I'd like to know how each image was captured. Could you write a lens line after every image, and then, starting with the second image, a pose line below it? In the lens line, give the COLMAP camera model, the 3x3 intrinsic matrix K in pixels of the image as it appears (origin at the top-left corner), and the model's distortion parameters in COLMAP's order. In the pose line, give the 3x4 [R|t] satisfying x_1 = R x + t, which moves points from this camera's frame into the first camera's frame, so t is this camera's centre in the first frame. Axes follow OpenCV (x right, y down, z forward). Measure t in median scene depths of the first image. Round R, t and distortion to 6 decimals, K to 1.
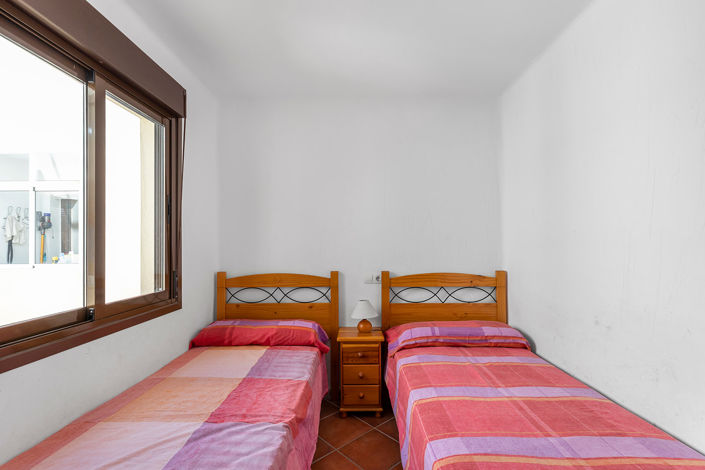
lens RADIAL K [[318.4, 0, 352.5], [0, 318.4, 235.0], [0, 0, 1]] dist [0.002229, 0.000051]
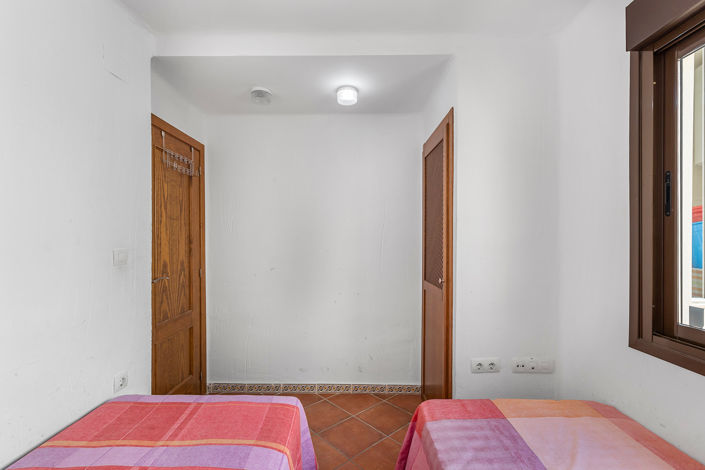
lens RADIAL K [[318.4, 0, 352.5], [0, 318.4, 235.0], [0, 0, 1]] dist [0.002229, 0.000051]
pose [[-0.999982, 0.002344, -0.005509, 0.024583], [0.002620, 0.998706, -0.050787, 0.020441], [0.005383, -0.050800, -0.998694, 1.033630]]
